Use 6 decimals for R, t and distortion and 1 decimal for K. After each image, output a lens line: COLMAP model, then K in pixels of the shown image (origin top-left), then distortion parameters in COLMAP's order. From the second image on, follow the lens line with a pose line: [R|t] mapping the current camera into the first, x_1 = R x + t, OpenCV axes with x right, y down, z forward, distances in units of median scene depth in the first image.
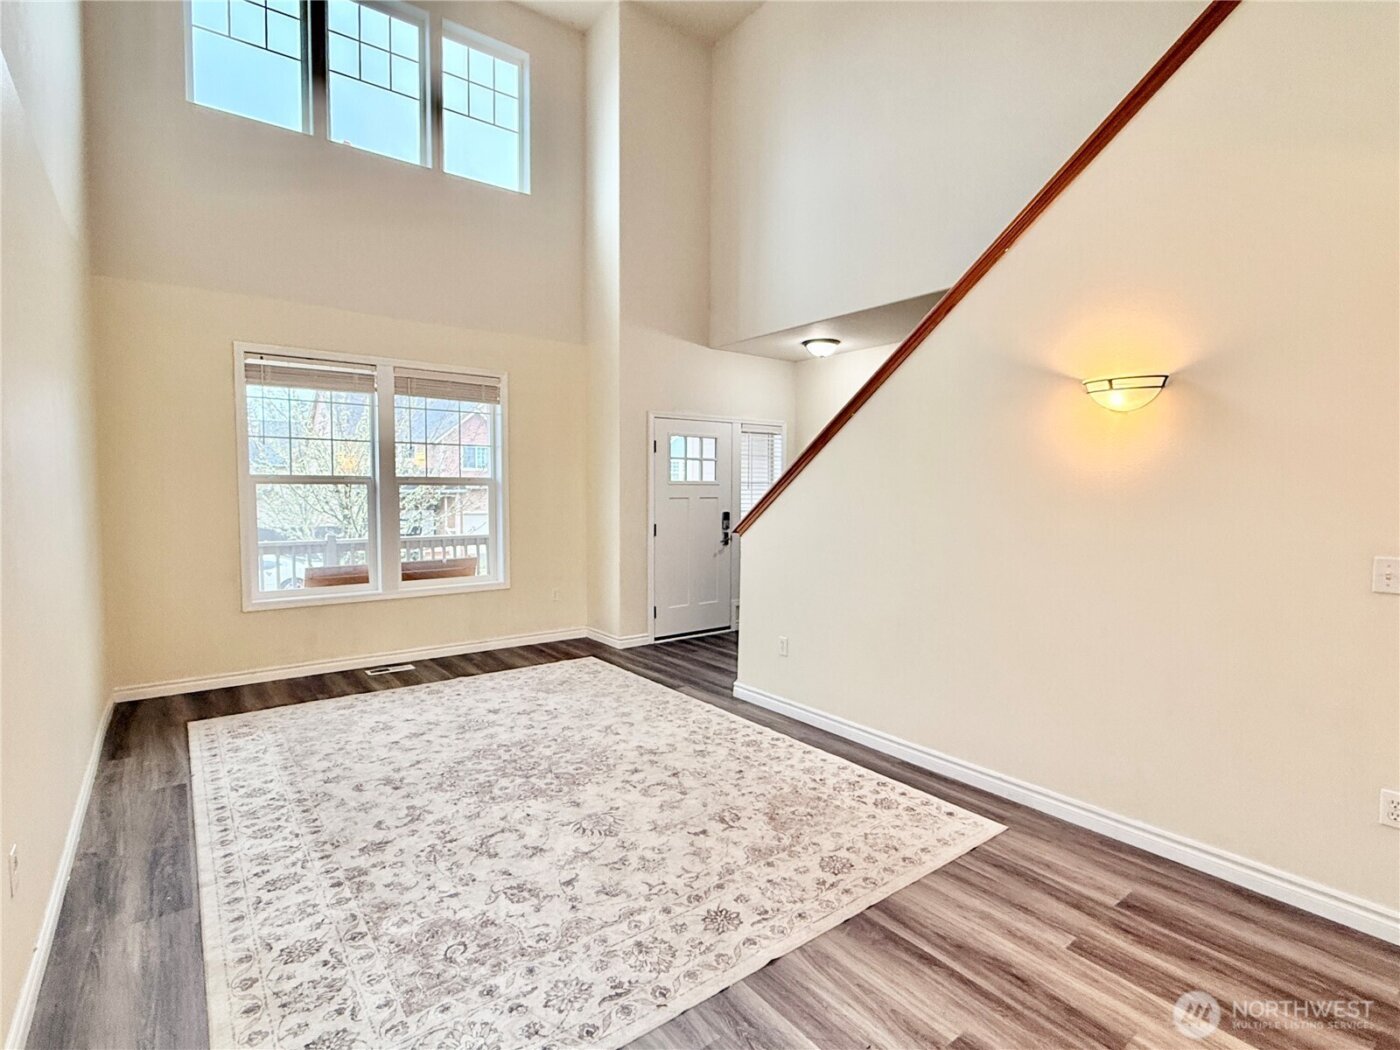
lens RADIAL K [[692.7, 0, 702.6], [0, 692.7, 505.2], [0, 0, 1]] dist [0.000997, -0.002018]
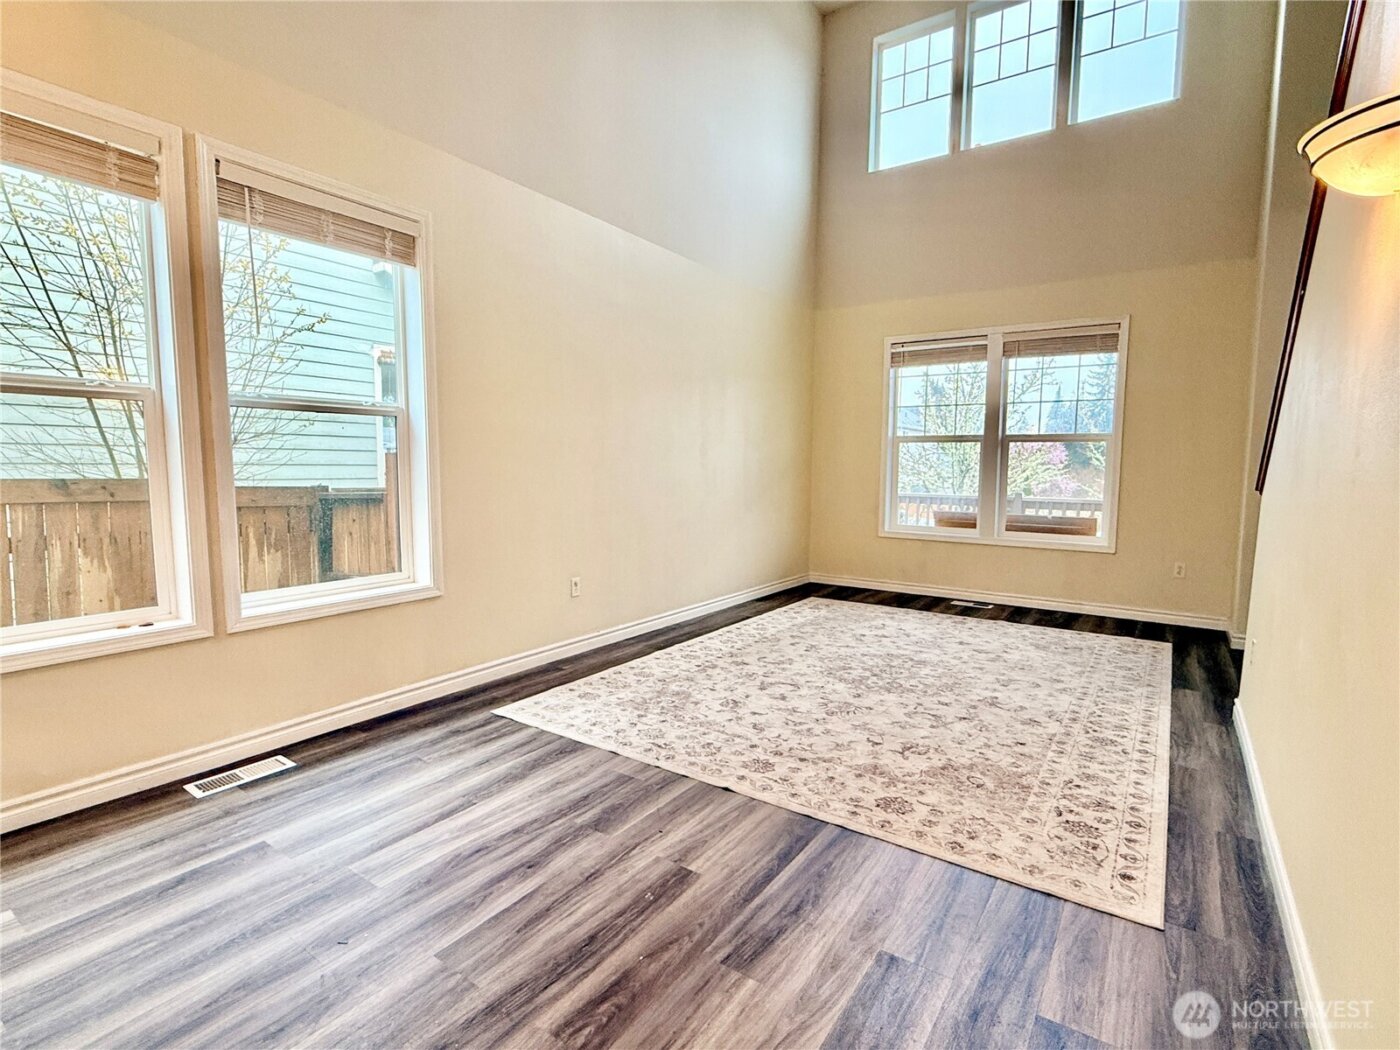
lens RADIAL K [[692.7, 0, 697.4], [0, 692.7, 520.4], [0, 0, 1]] dist [0.000997, -0.002018]
pose [[0.307914, 0.076801, -0.948309, 0.782153], [-0.033904, 0.996989, 0.069735, 0.058366], [0.950810, 0.010679, 0.309591, 0.354836]]
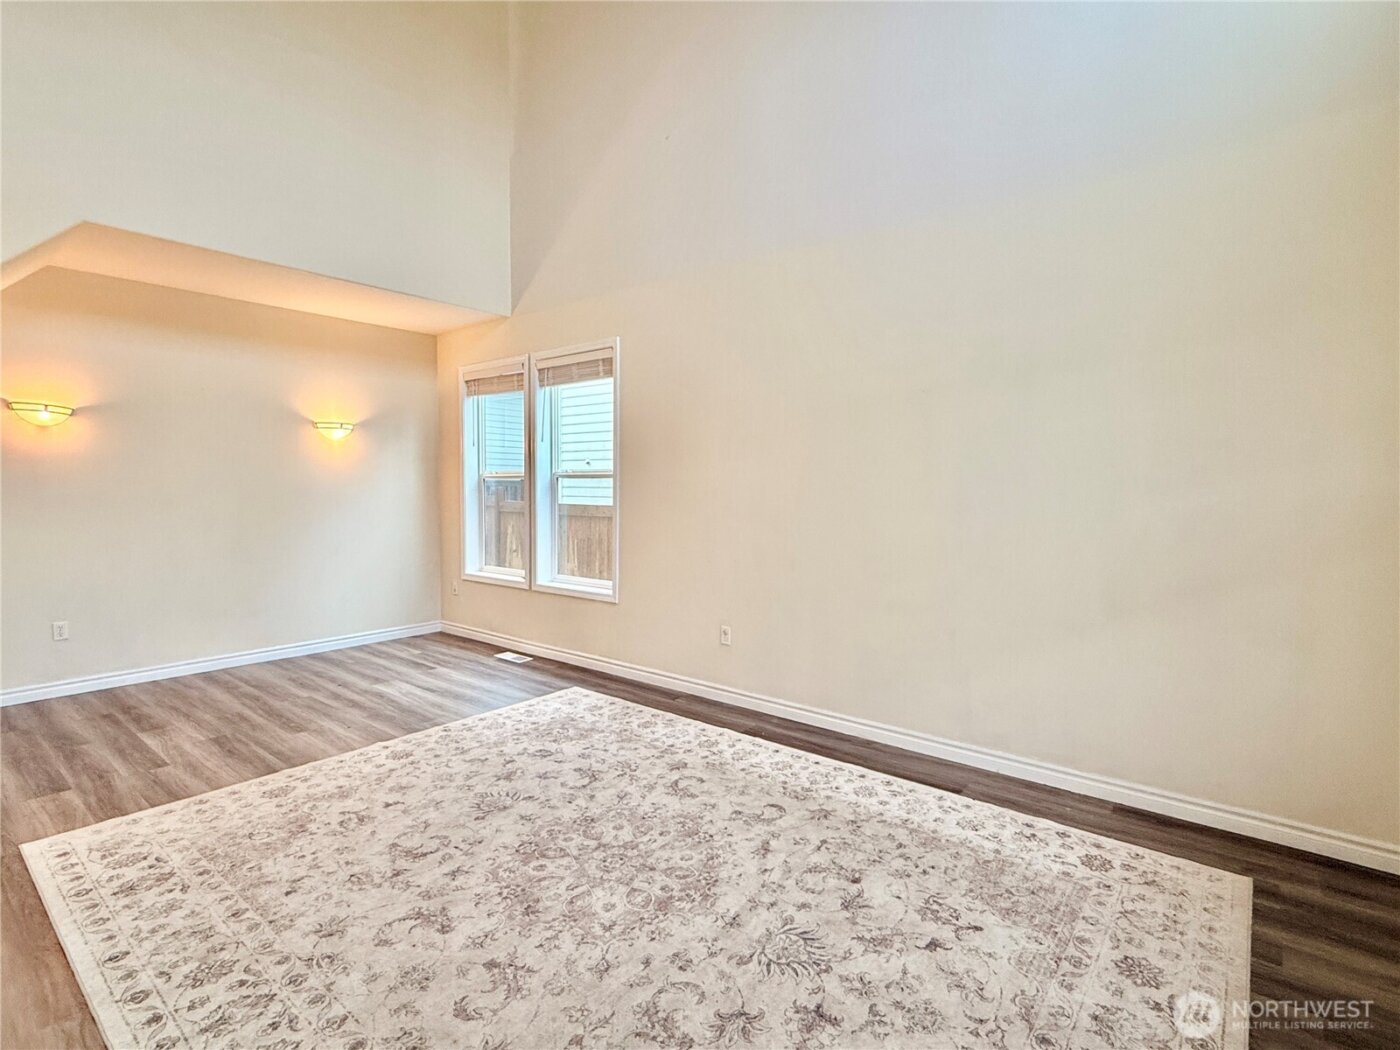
lens RADIAL K [[692.7, 0, 704.7], [0, 692.7, 525.7], [0, 0, 1]] dist [0.000997, -0.002018]
pose [[-0.972915, 0.001375, -0.231160, -0.192484], [-0.017880, 0.996539, 0.081181, -0.032650], [0.230472, 0.083116, -0.969523, 1.813560]]
